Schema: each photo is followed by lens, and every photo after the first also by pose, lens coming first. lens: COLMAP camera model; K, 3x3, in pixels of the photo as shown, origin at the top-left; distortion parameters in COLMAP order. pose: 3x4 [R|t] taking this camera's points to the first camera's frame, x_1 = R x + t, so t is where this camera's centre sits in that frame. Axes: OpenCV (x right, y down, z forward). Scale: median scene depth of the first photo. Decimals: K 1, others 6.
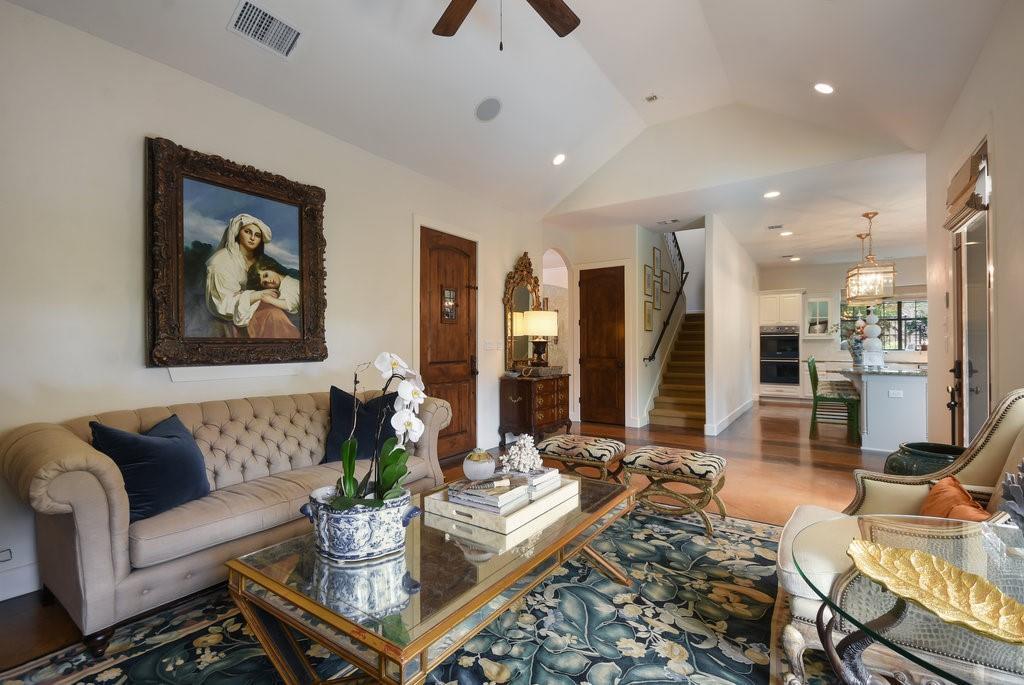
lens RADIAL K [[440.9, 0, 507.5], [0, 440.9, 342.9], [0, 0, 1]] dist [-0.000066, -0.001116]
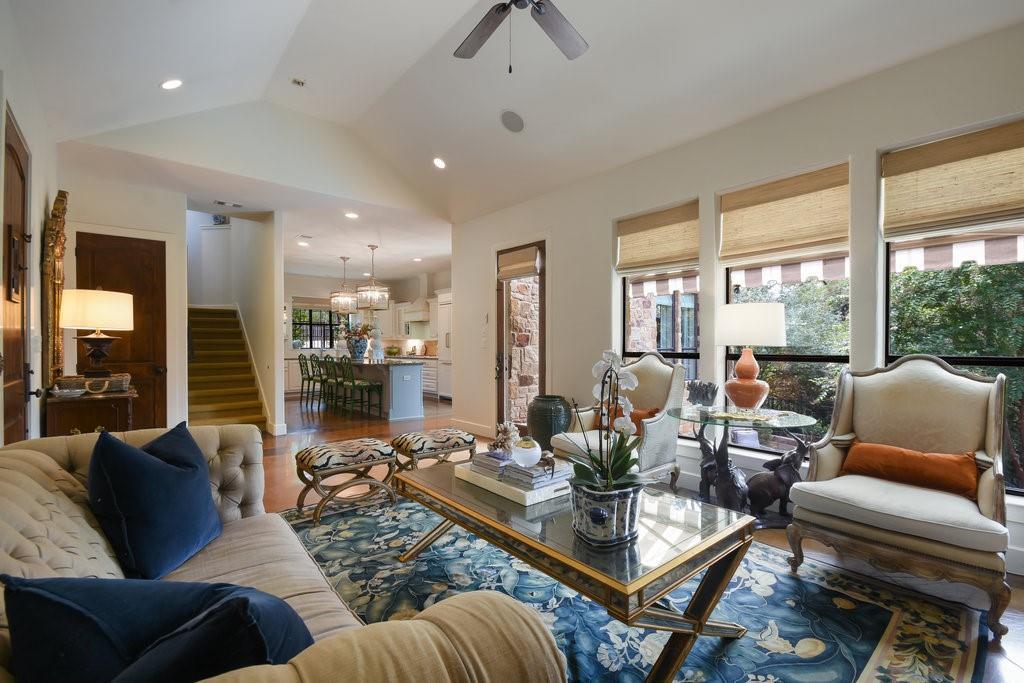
lens RADIAL K [[454.8, 0, 489.0], [0, 454.8, 347.3], [0, 0, 1]] dist [-0.000904, -0.000547]
pose [[0.283781, -0.006842, 0.958865, -0.495676], [-0.002438, 0.999966, 0.007856, 0.003683], [-0.958886, -0.004567, 0.283755, 0.327458]]
